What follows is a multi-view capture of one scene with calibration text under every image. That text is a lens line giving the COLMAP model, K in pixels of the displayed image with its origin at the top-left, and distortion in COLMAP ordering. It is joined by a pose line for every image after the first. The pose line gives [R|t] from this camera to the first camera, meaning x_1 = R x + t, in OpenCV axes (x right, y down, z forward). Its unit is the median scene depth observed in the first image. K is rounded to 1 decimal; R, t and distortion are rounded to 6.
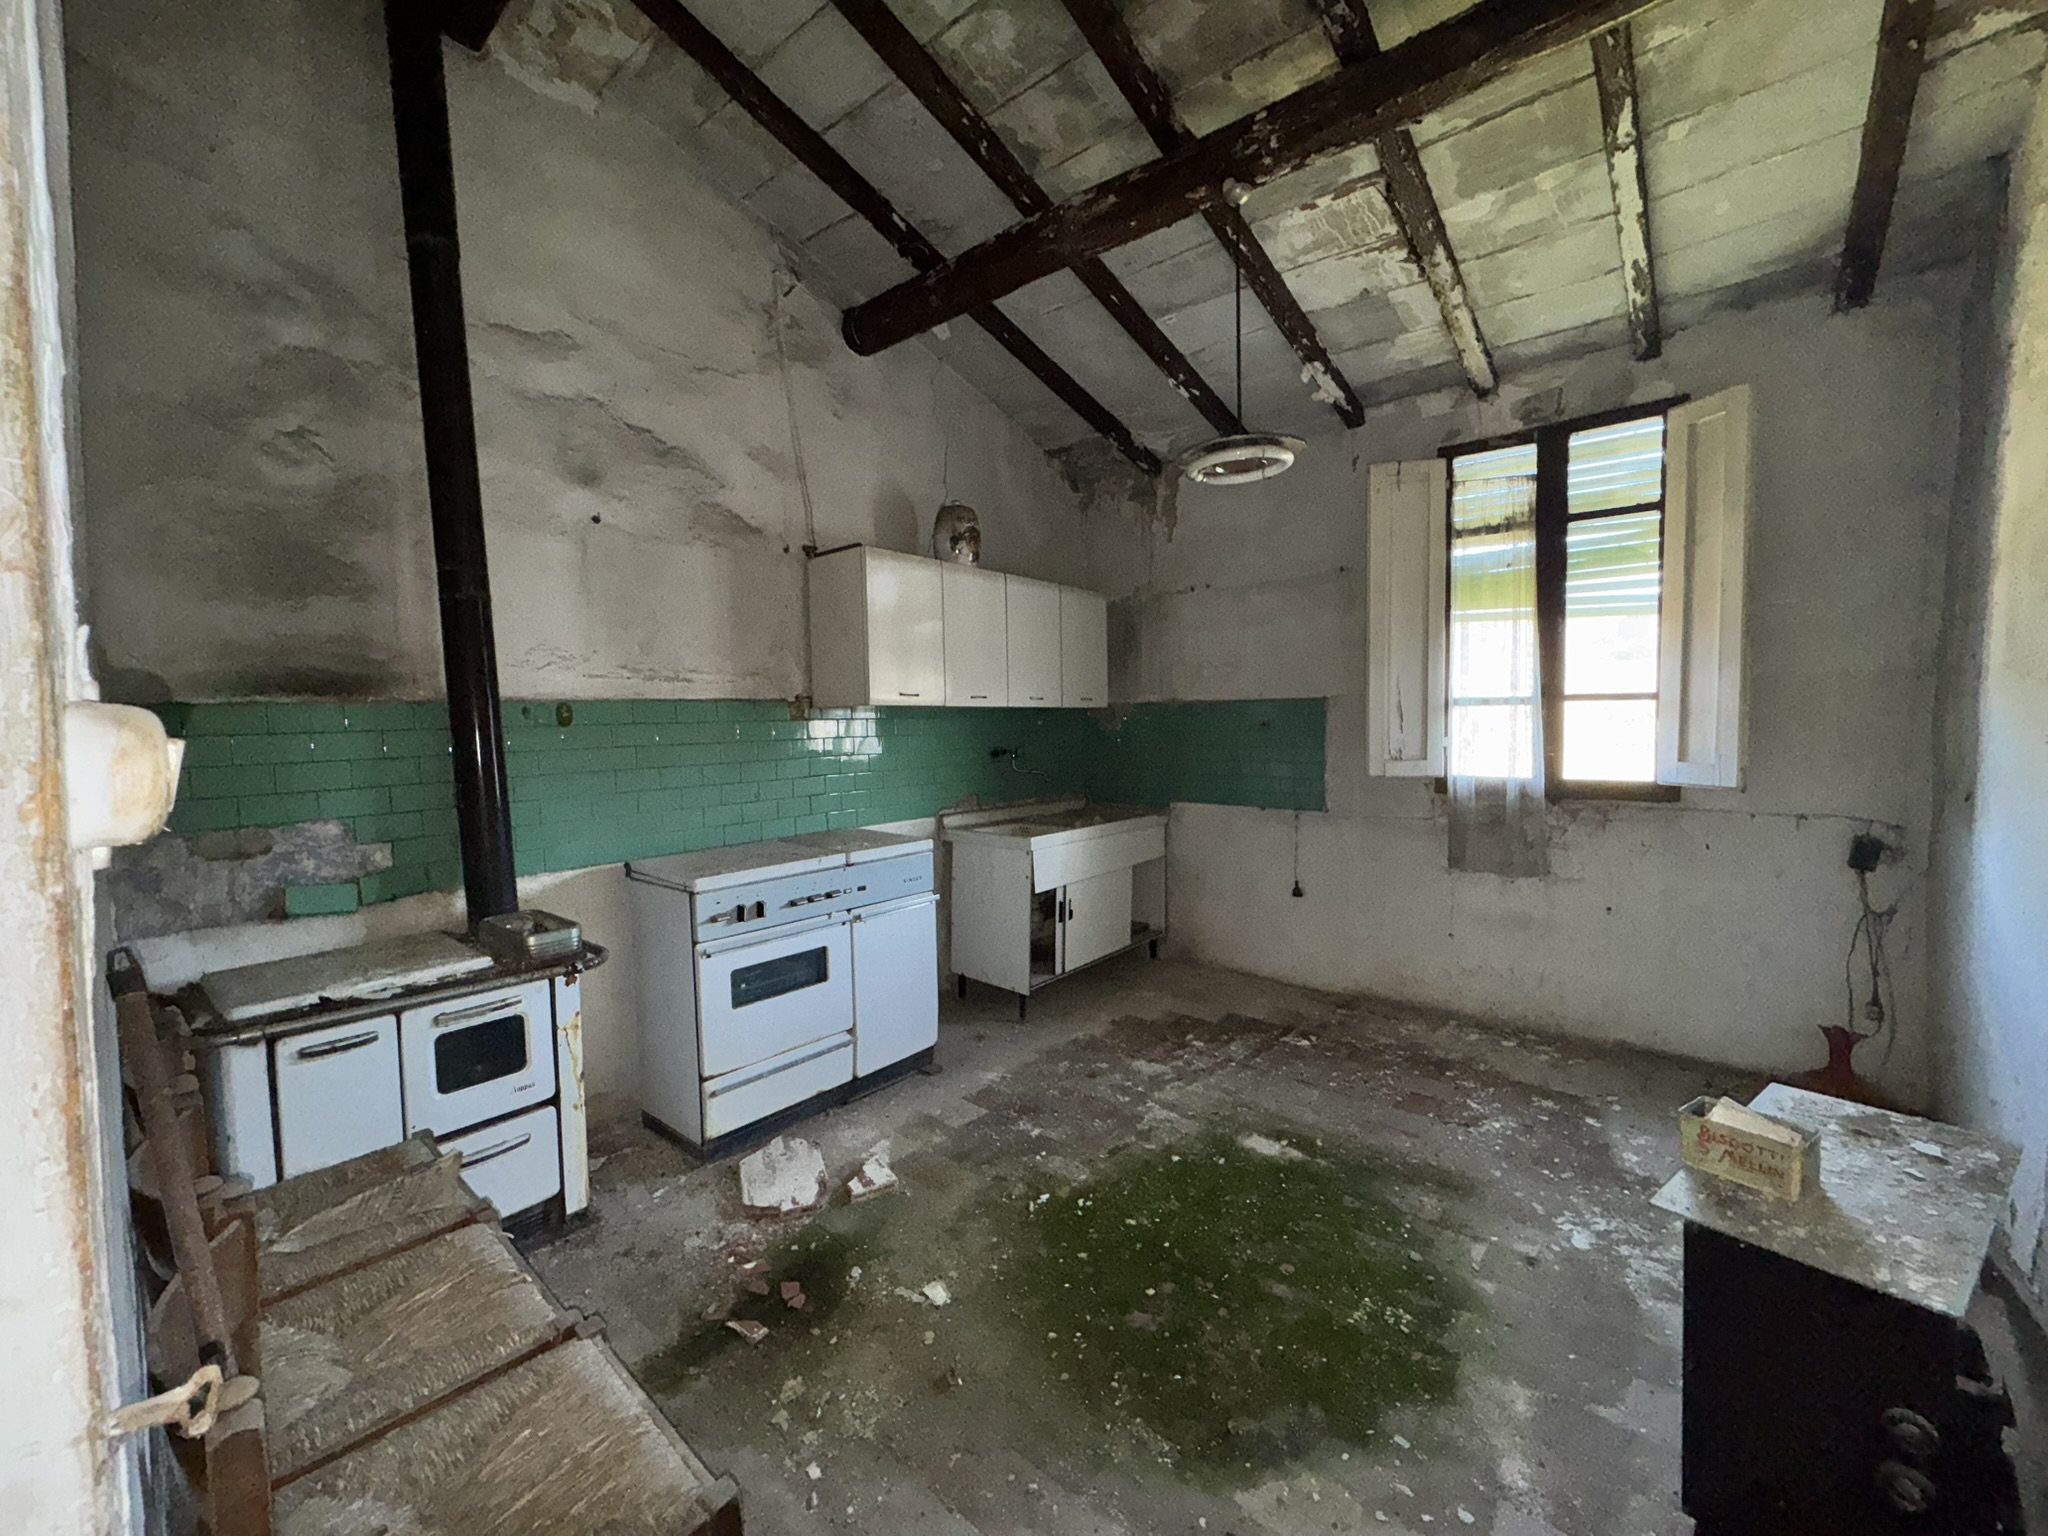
lens RADIAL K [[811.7, 0, 1023.5], [0, 811.7, 768.4], [0, 0, 1]] dist [-0.001426, 0.000132]
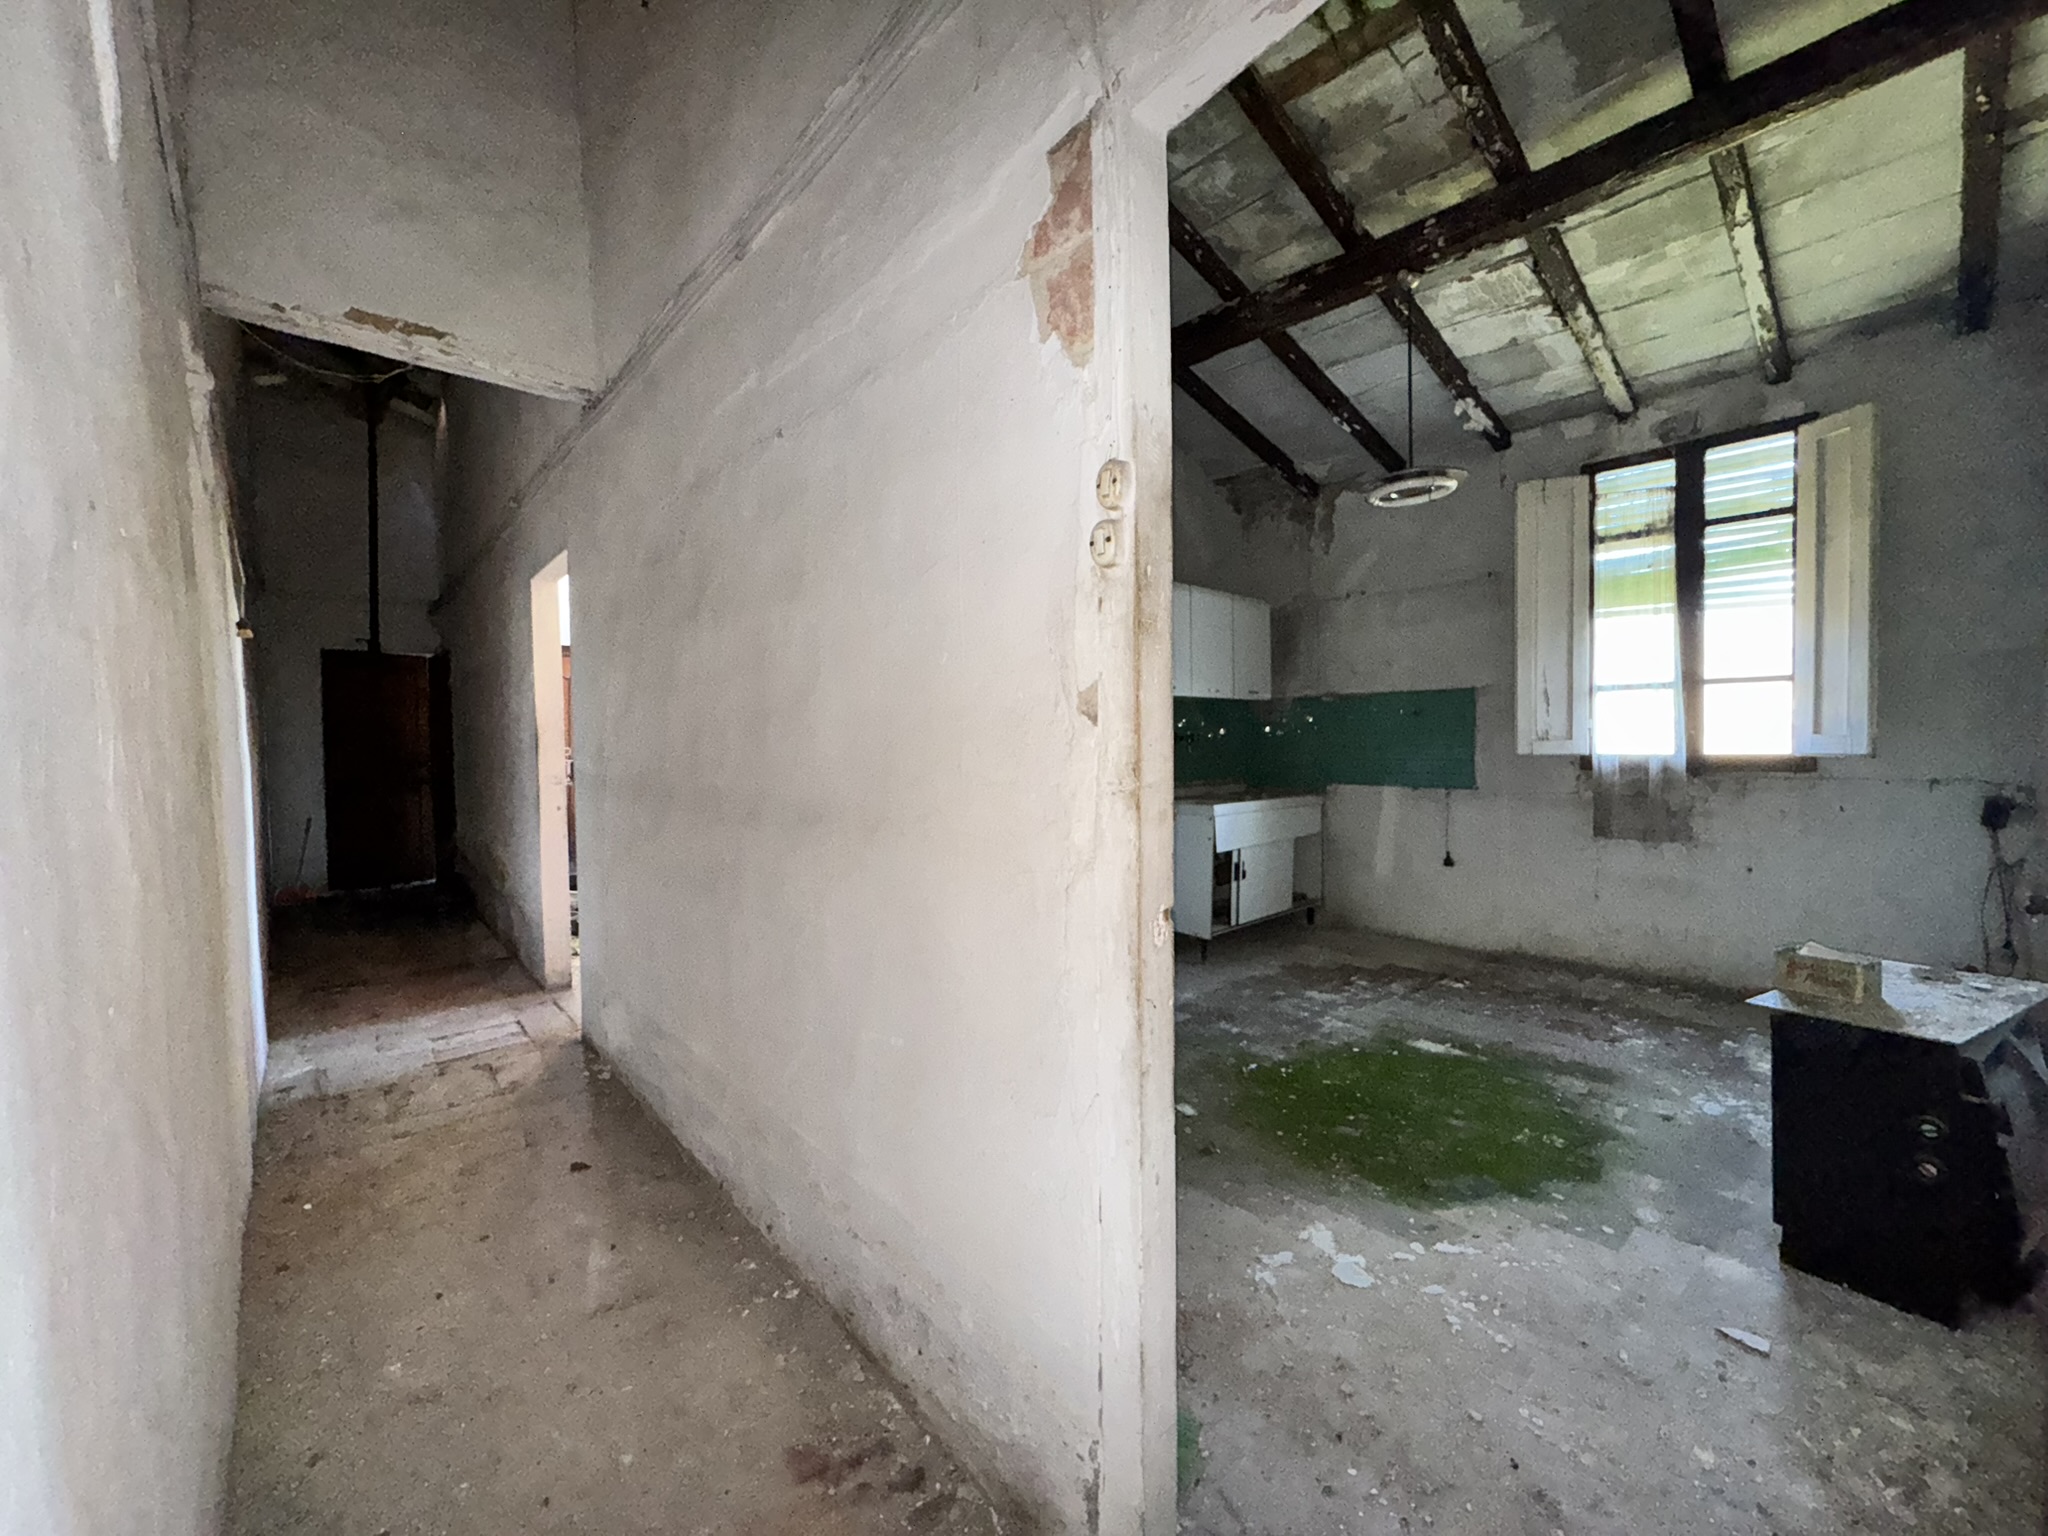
lens RADIAL K [[811.7, 0, 1025.8], [0, 811.7, 768.4], [0, 0, 1]] dist [-0.001426, 0.000132]
pose [[0.991547, 0.005042, -0.129649, -0.136258], [-0.008200, 0.999682, -0.023842, 0.077118], [0.129487, 0.024703, 0.991273, -0.266845]]
